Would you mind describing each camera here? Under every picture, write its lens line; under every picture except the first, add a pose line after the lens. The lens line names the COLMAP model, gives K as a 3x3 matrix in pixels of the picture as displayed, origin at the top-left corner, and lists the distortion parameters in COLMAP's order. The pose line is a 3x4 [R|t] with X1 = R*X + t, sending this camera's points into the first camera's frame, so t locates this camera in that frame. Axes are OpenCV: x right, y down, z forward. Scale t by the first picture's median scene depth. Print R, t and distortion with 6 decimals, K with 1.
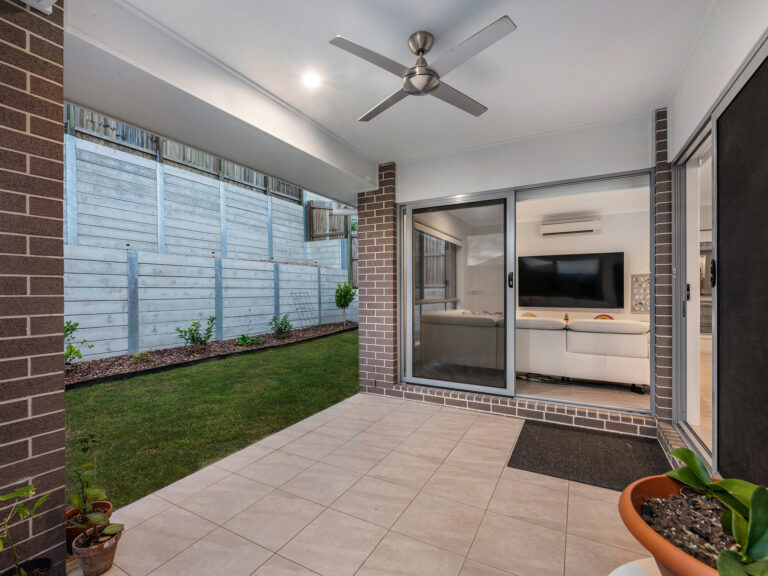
lens RADIAL K [[351.4, 0, 384.6], [0, 351.4, 291.7], [0, 0, 1]] dist [-0.007590, -0.000027]
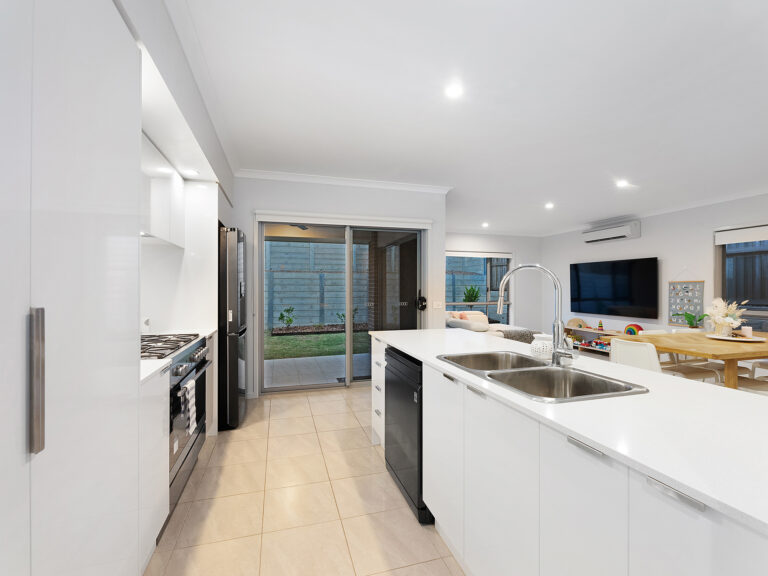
lens RADIAL K [[352.9, 0, 384.0], [0, 352.9, 288.0], [0, 0, 1]] dist [0.002205, 0.000000]
pose [[0.714147, 0.004237, -0.699983, 0.736748], [-0.003833, 0.999990, 0.002143, -0.029165], [0.699986, 0.001152, 0.714156, -0.145423]]
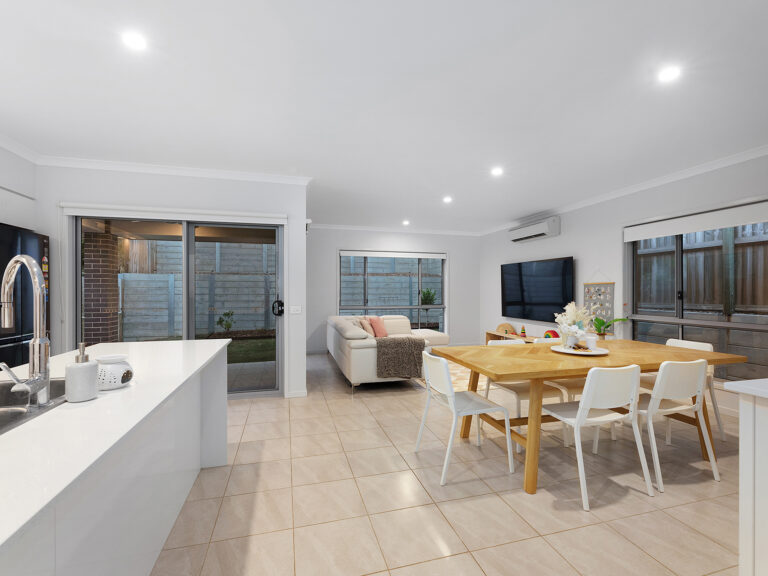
lens RADIAL K [[351.4, 0, 384.6], [0, 351.4, 291.7], [0, 0, 1]] dist [-0.007590, -0.000027]
pose [[0.700700, 0.005295, -0.713436, 0.865599], [-0.002771, 0.999985, 0.004701, -0.029726], [0.713450, -0.001317, 0.700704, 0.090334]]
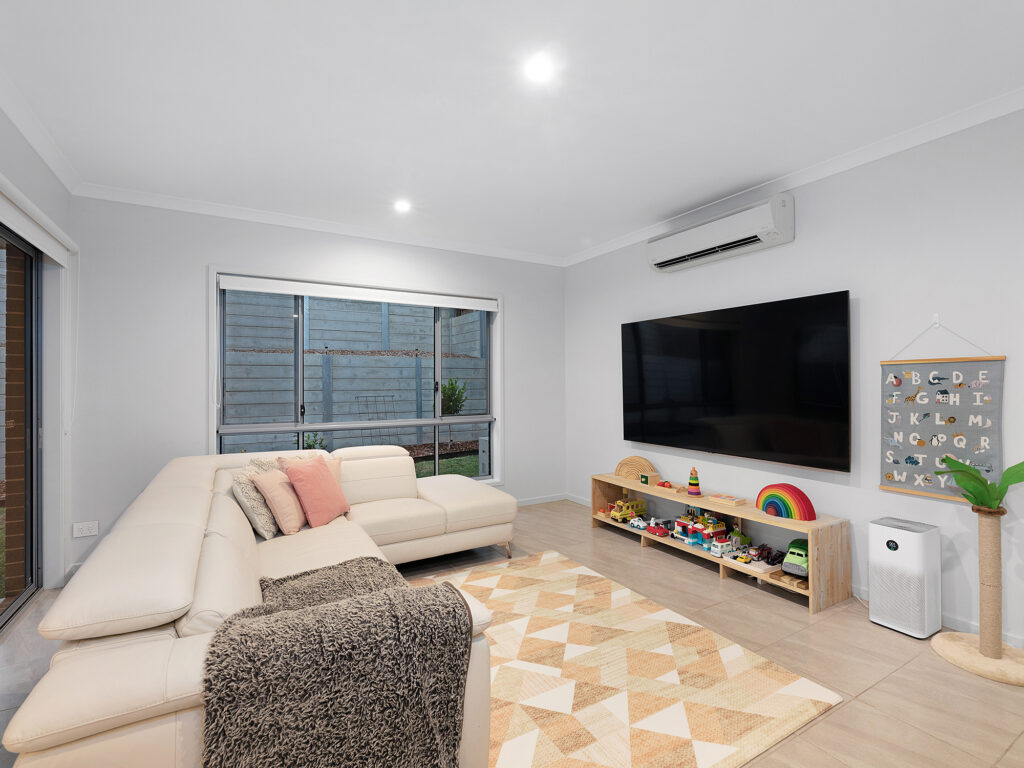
lens RADIAL K [[483.4, 0, 509.4], [0, 483.4, 381.2], [0, 0, 1]] dist [-0.003890, -0.000336]
pose [[0.857349, -0.002351, -0.514729, 0.579442], [0.000719, 0.999994, -0.003370, -0.028275], [0.514734, 0.002519, 0.857346, 0.427154]]
